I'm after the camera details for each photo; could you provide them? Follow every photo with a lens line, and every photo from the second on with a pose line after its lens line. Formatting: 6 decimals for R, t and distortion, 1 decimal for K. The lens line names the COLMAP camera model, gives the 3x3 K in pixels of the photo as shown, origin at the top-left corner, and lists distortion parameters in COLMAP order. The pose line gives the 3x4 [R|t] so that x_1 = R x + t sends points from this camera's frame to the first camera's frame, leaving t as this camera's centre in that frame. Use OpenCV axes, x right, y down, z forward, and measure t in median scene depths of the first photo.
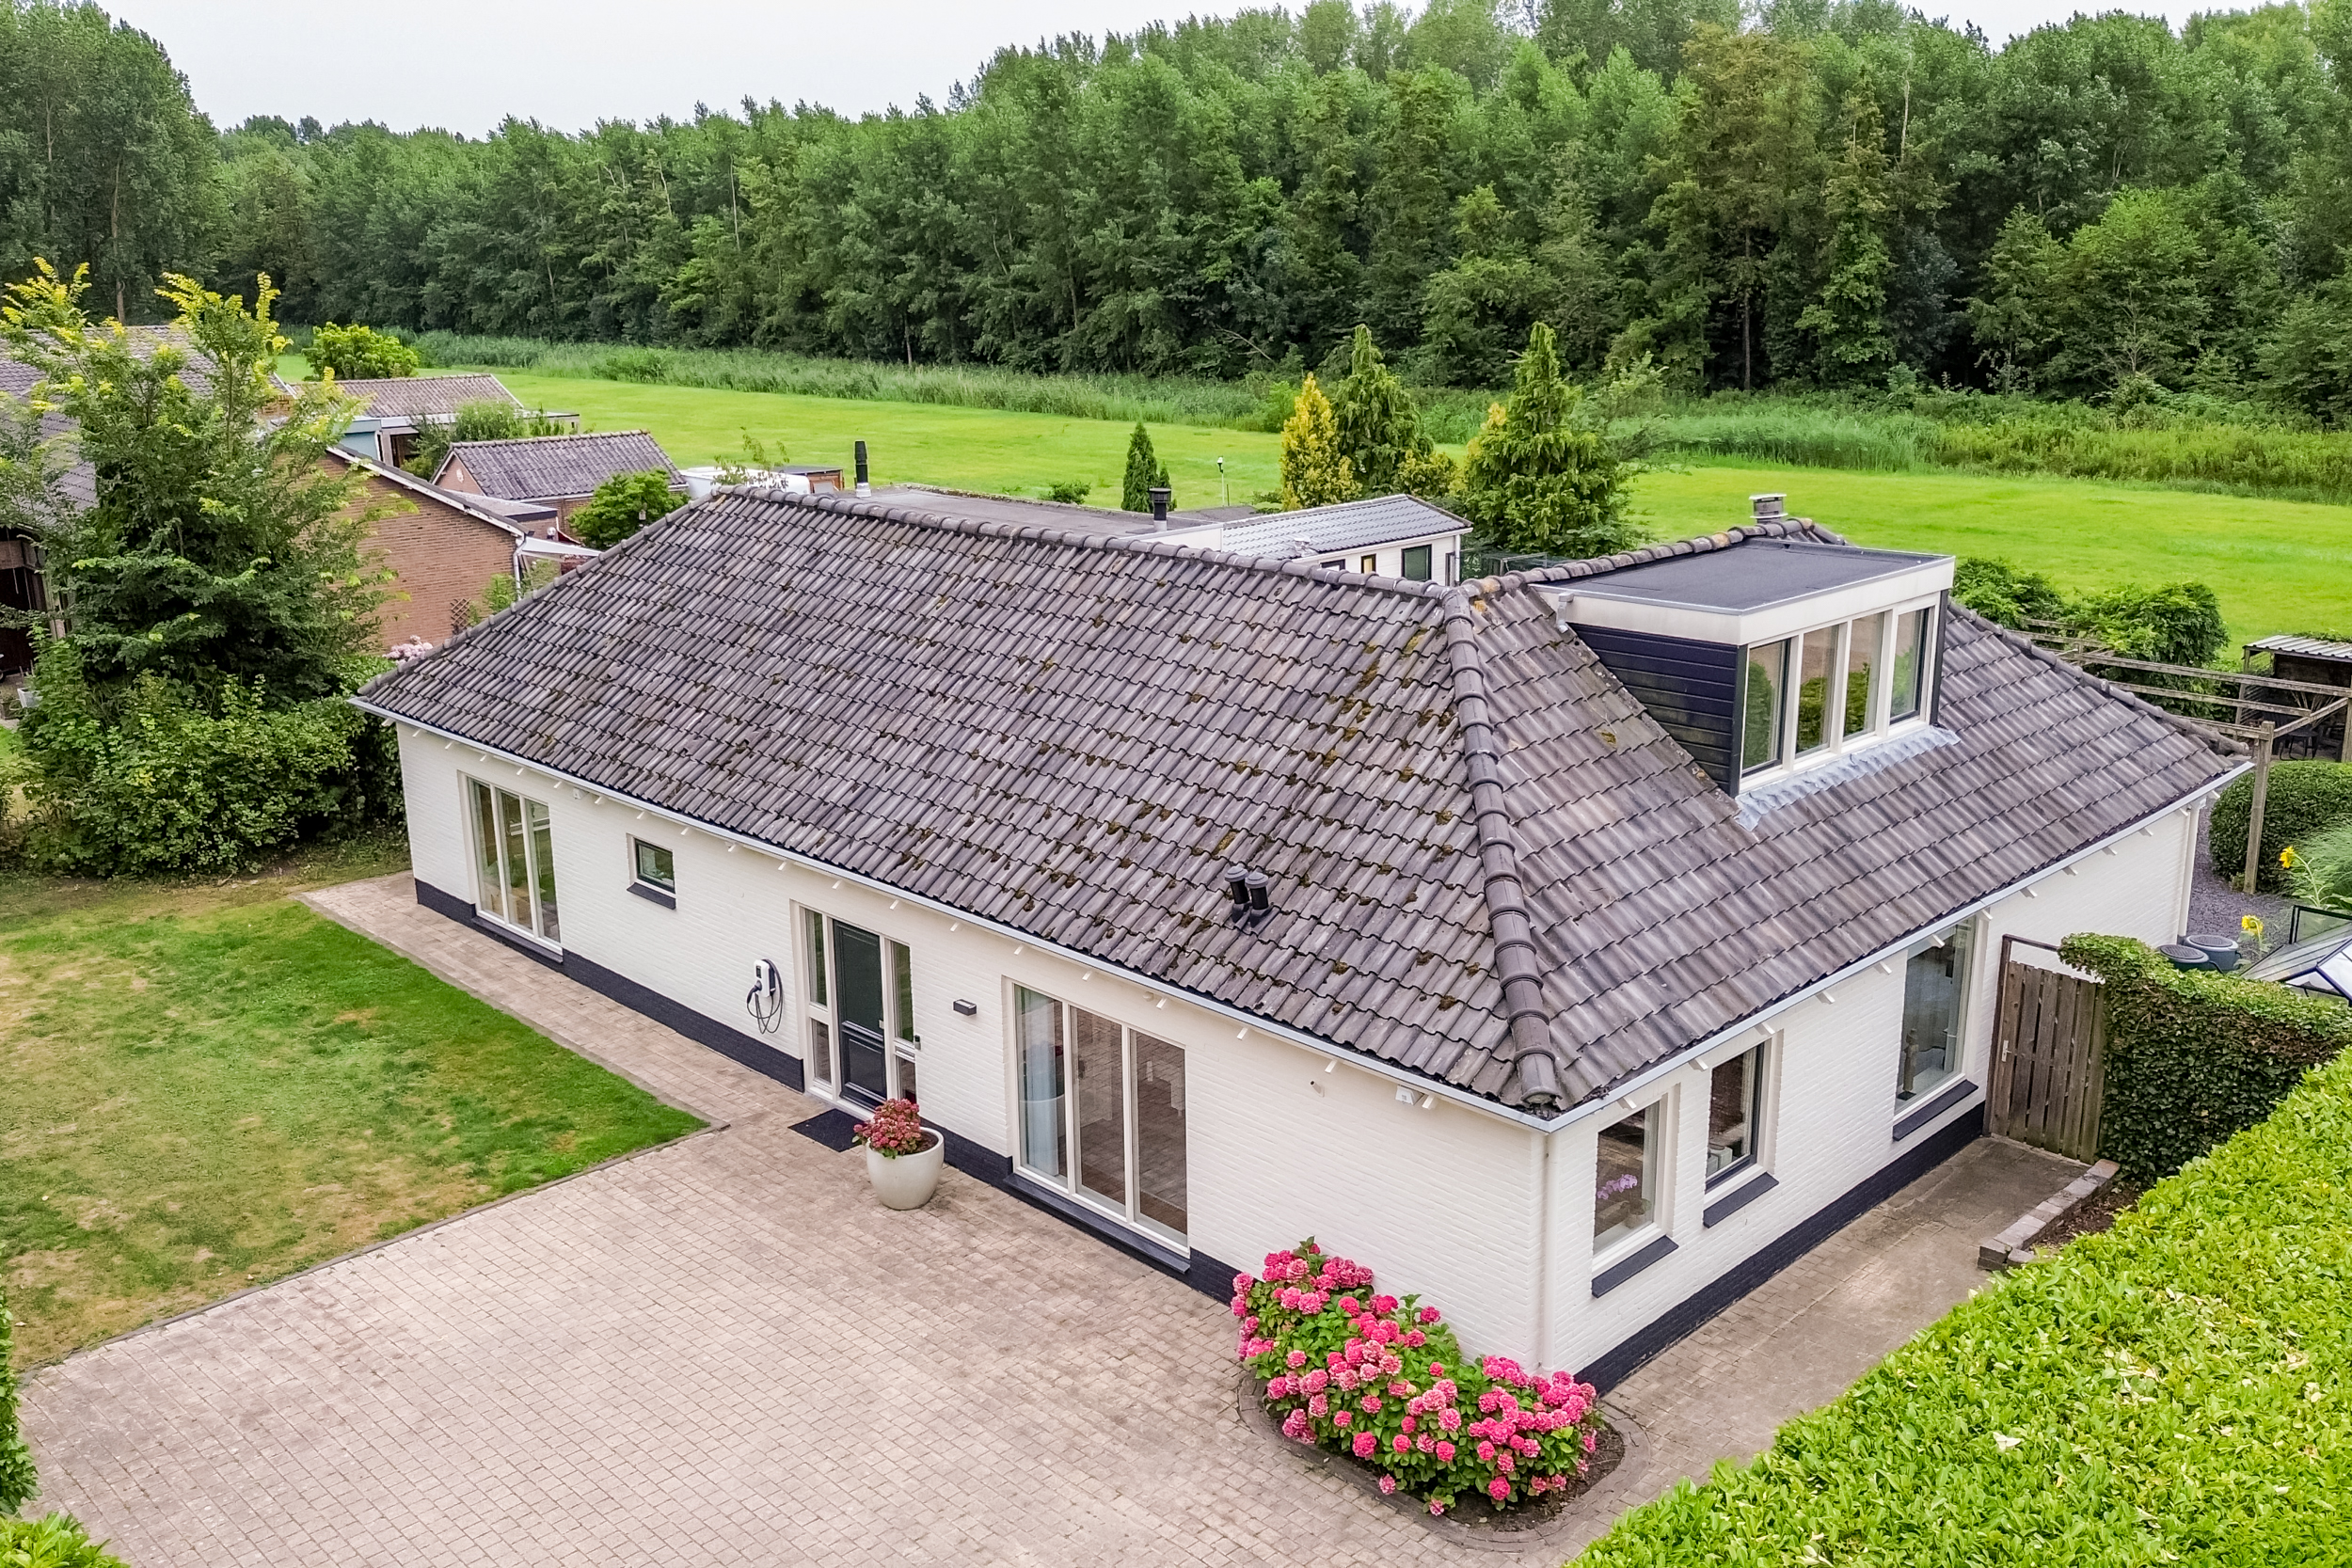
lens RADIAL K [[1970.8, 0, 1176.0], [0, 1970.8, 784.0], [0, 0, 1]] dist [0.072526, -0.083942]
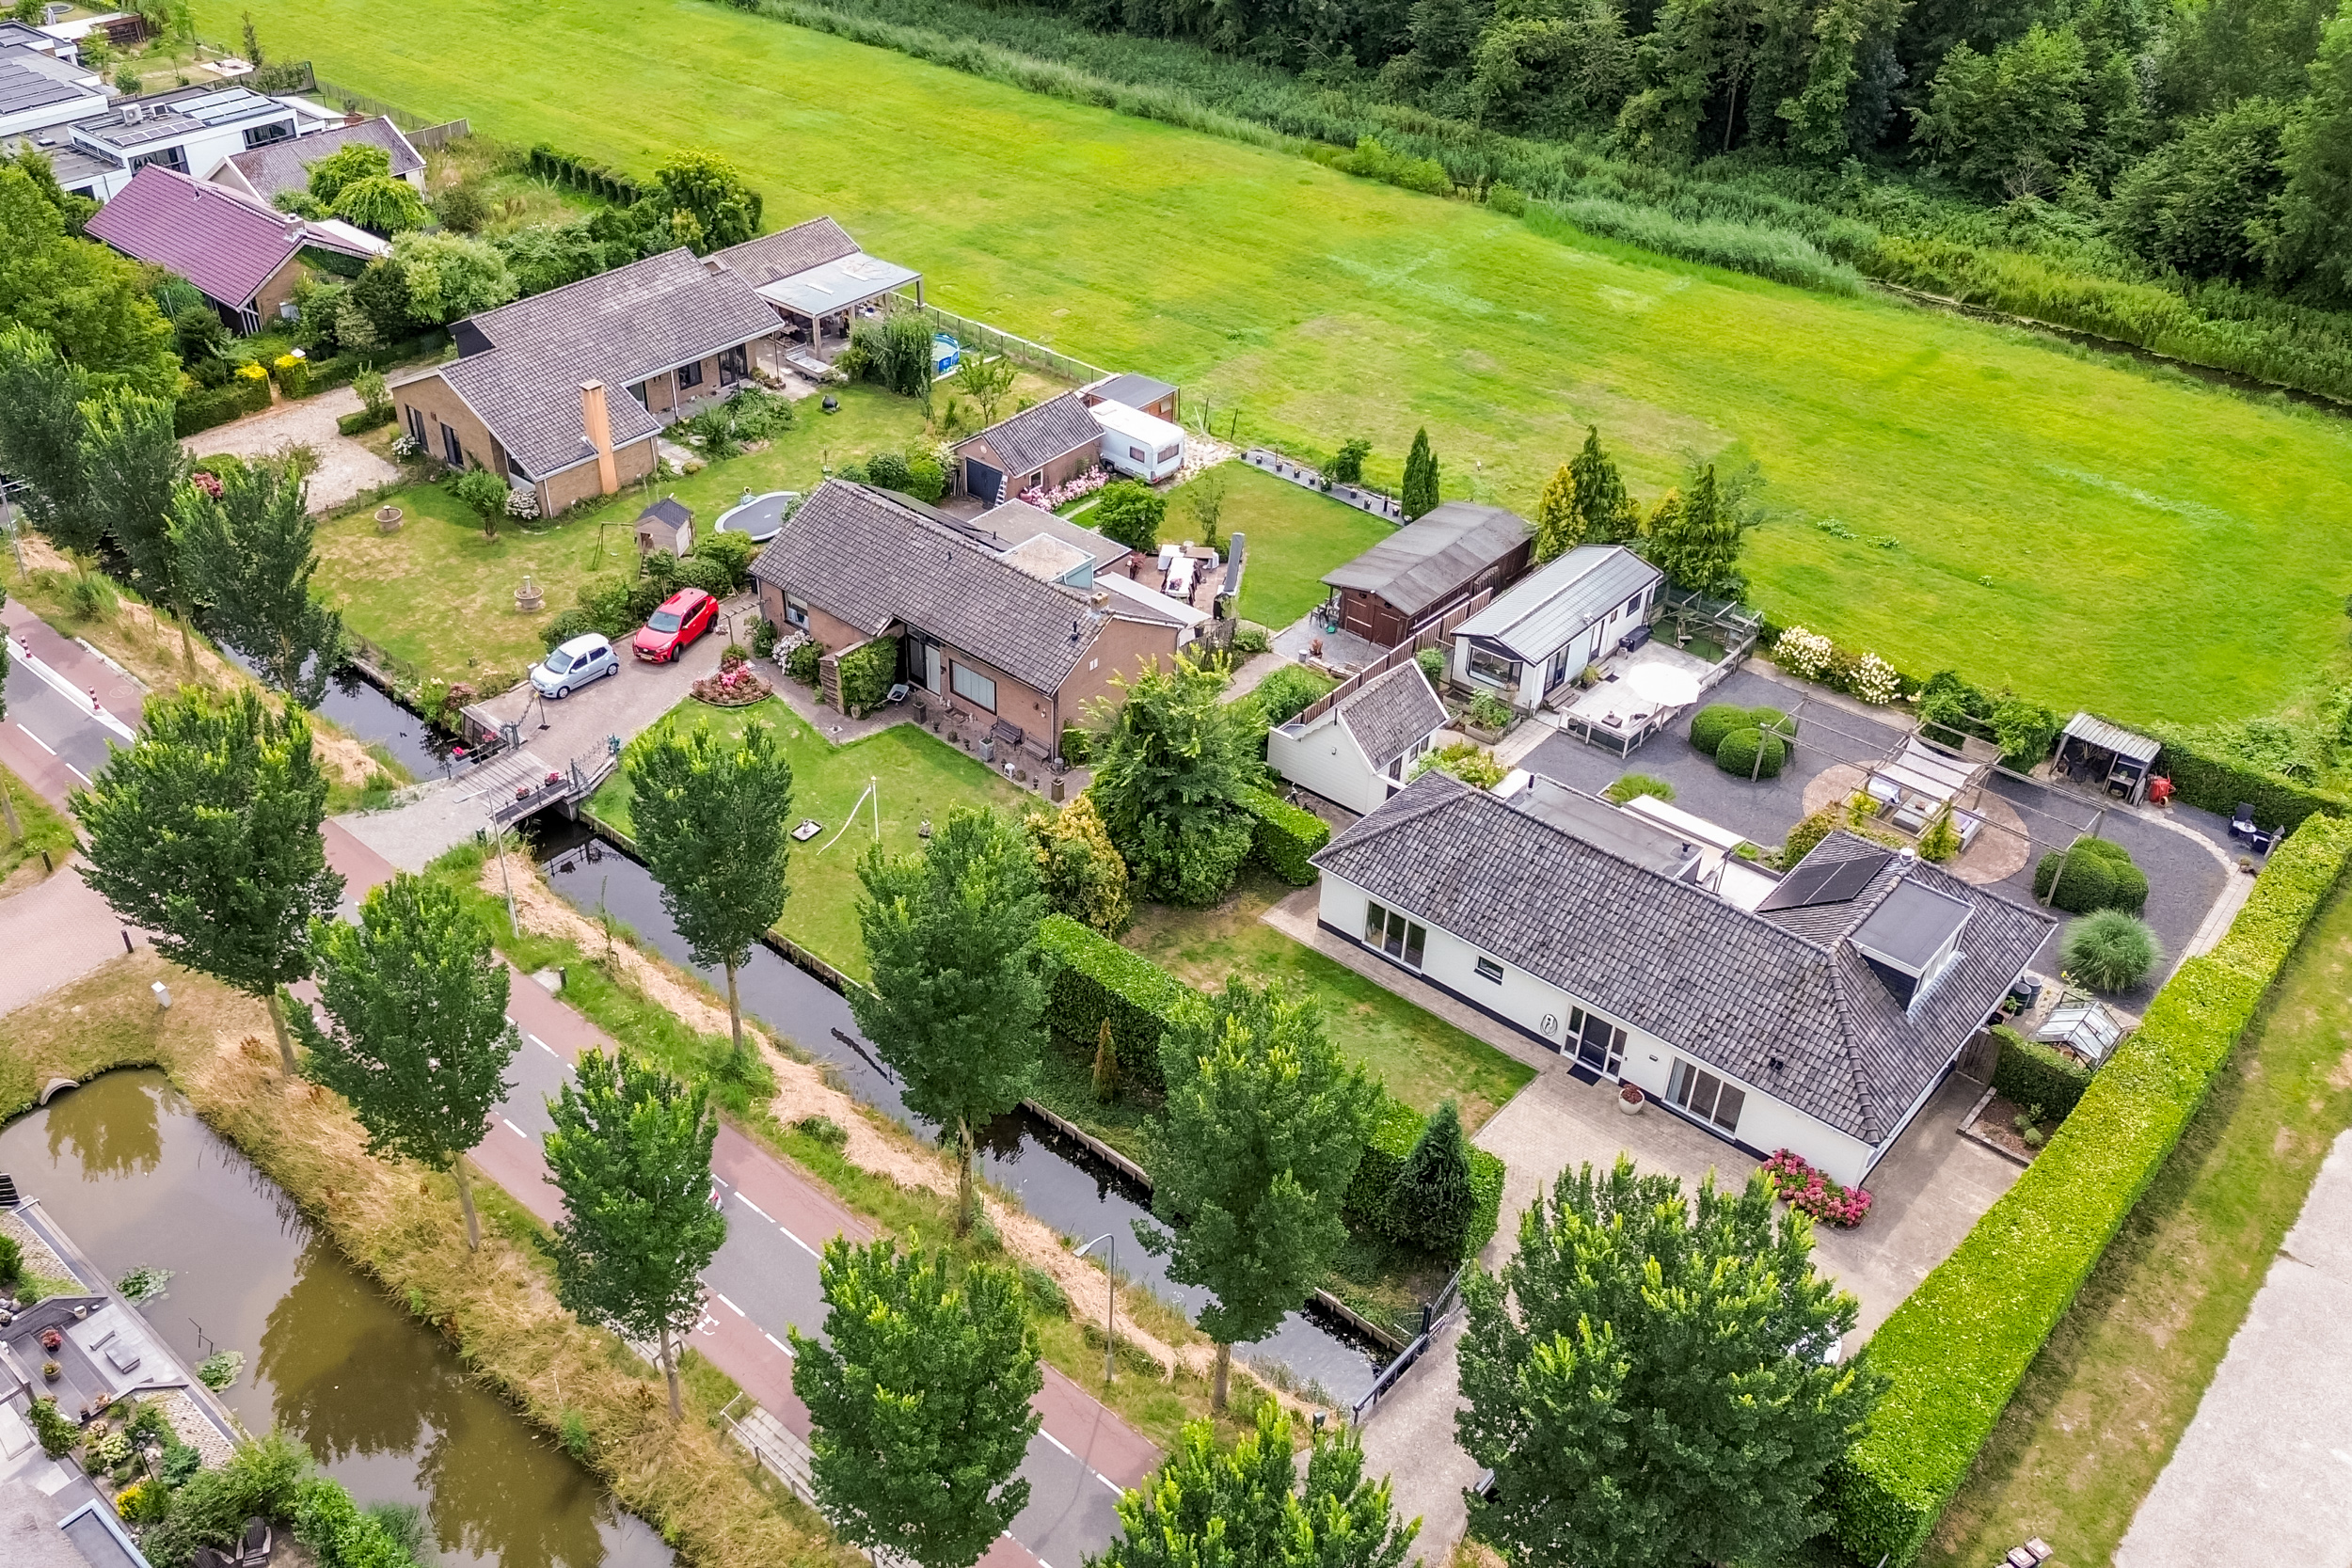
lens RADIAL K [[1985.2, 0, 1039.8], [0, 1985.2, 781.3], [0, 0, 1]] dist [0.095527, -0.092800]
pose [[0.998271, -0.021544, 0.054685, -1.221500], [0.000836, 0.935510, 0.353300, -1.403759], [-0.058770, -0.352643, 0.933911, -1.760355]]
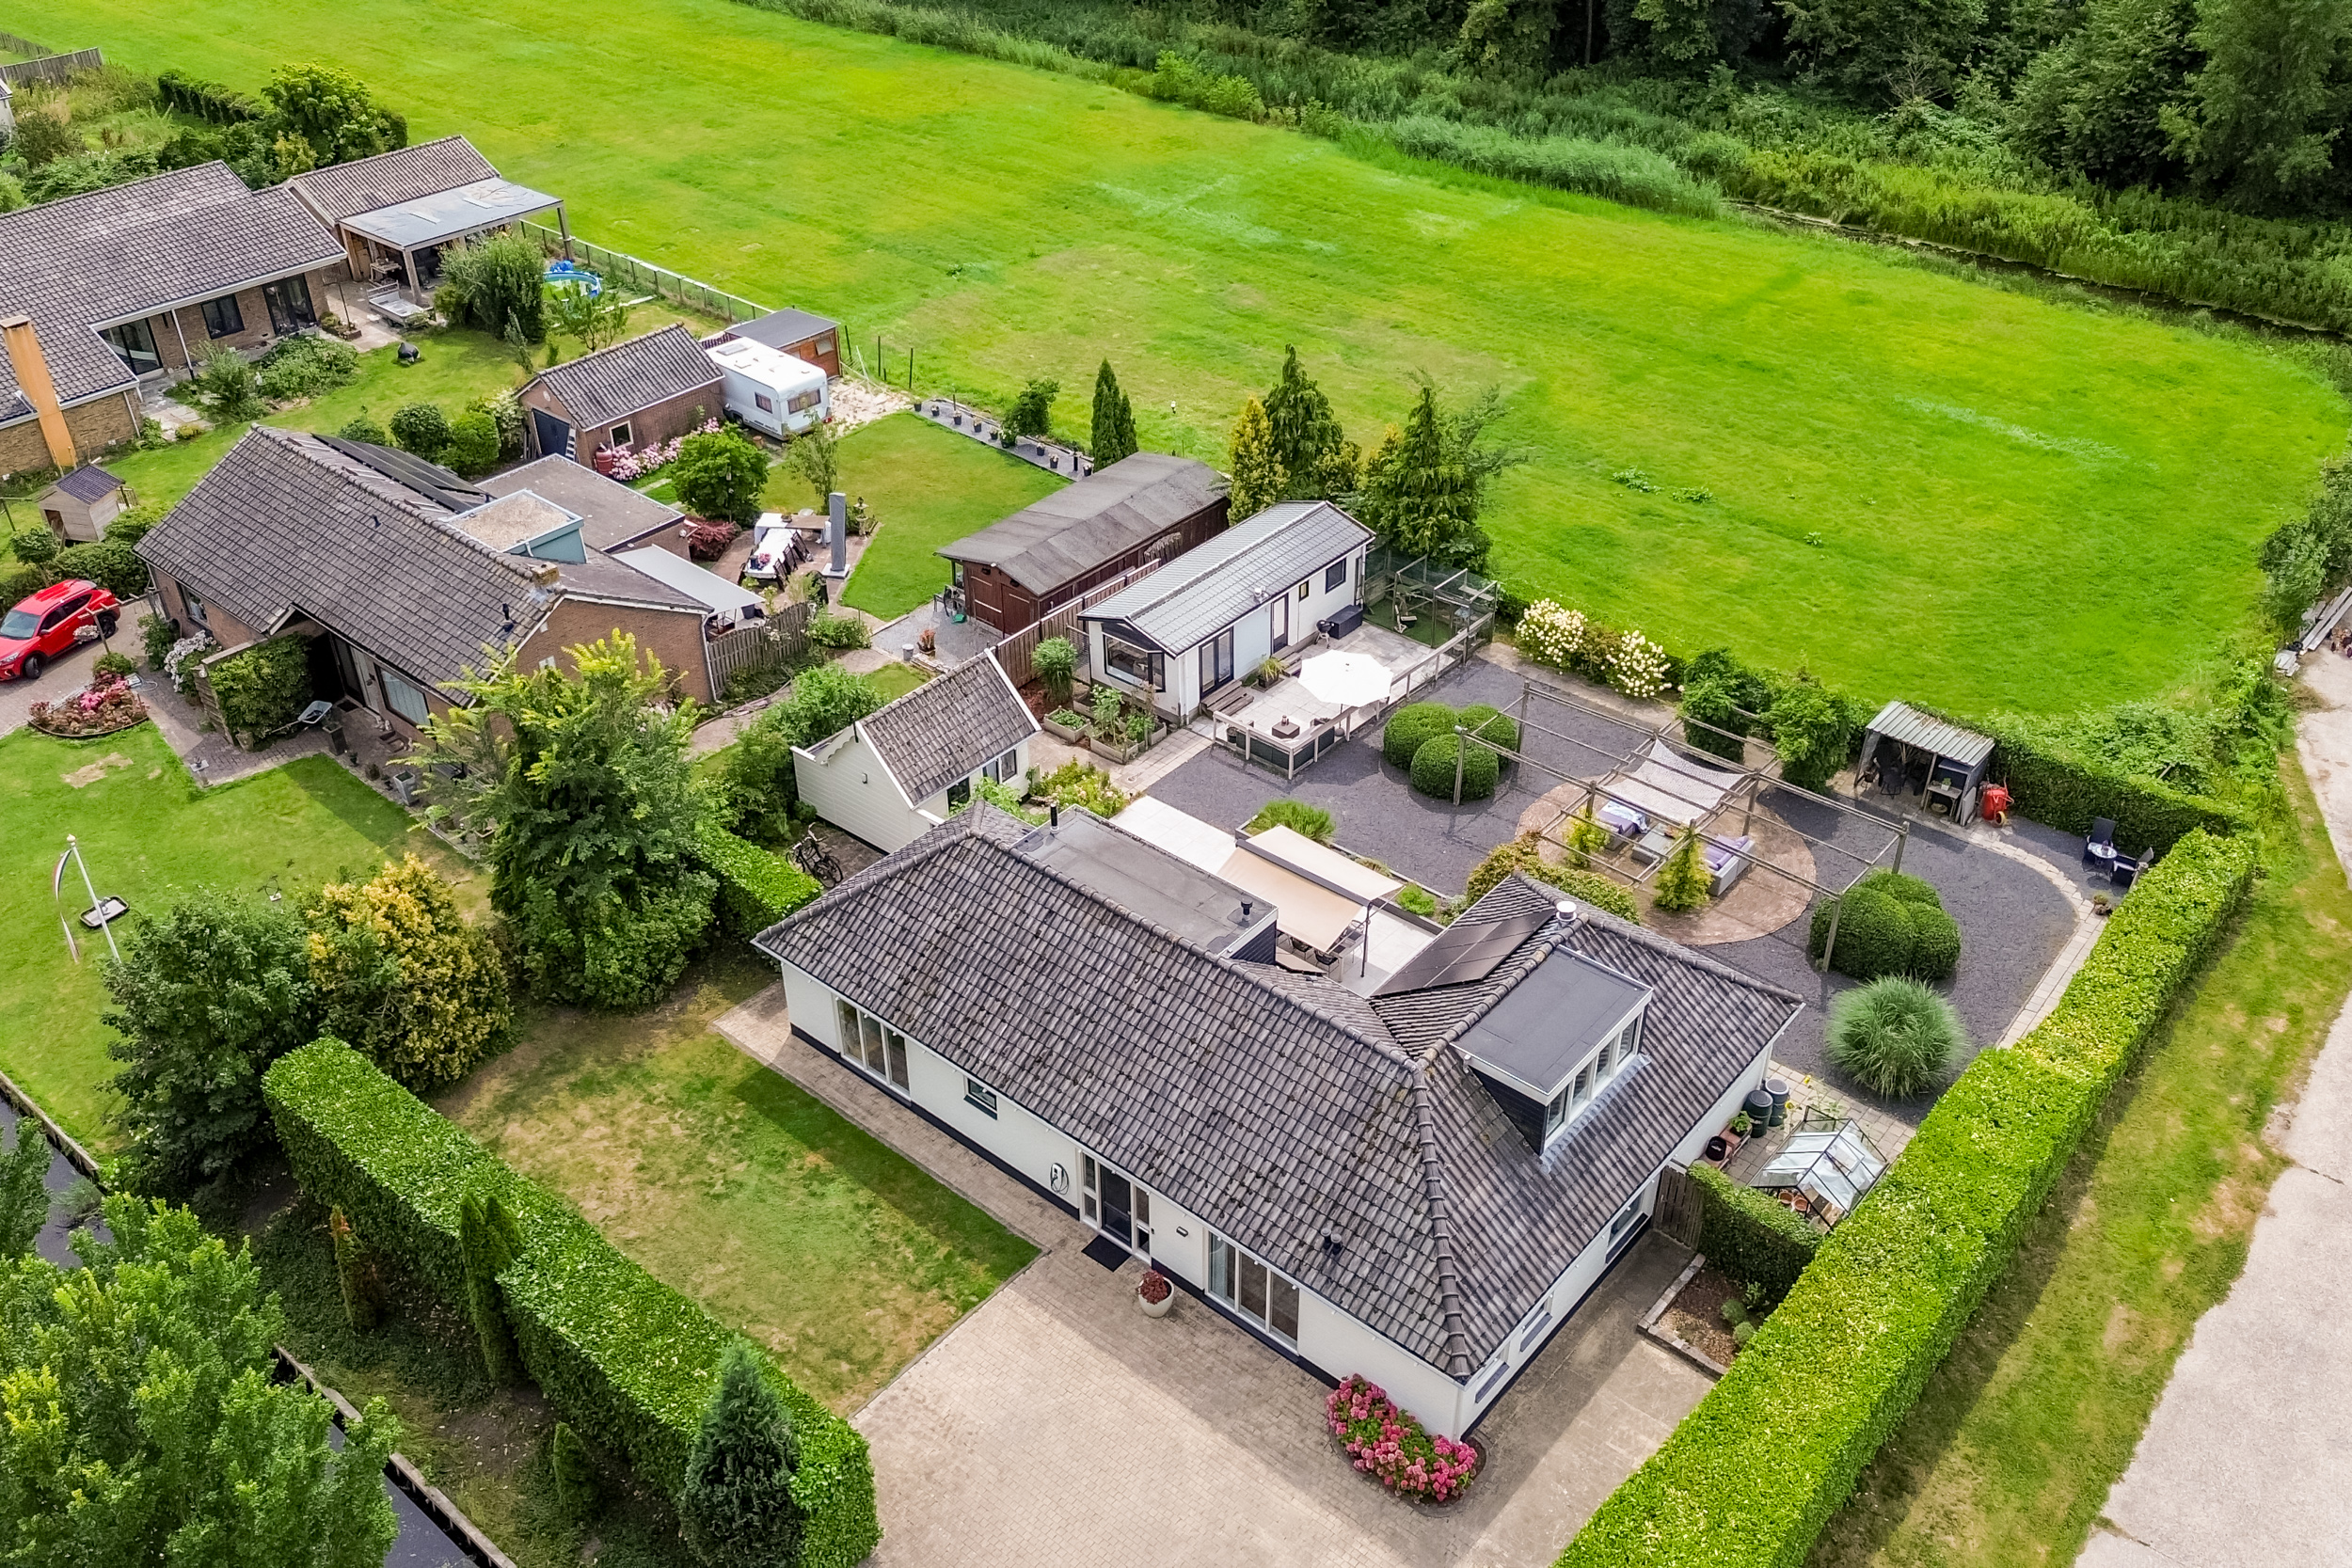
lens RADIAL K [[1971.2, 0, 1176.0], [0, 1971.2, 784.0], [0, 0, 1]] dist [0.090222, -0.094079]
pose [[0.995587, -0.046769, 0.081354, -0.253489], [0.016467, 0.940570, 0.339201, -1.016931], [-0.092383, -0.336365, 0.937190, -0.796718]]
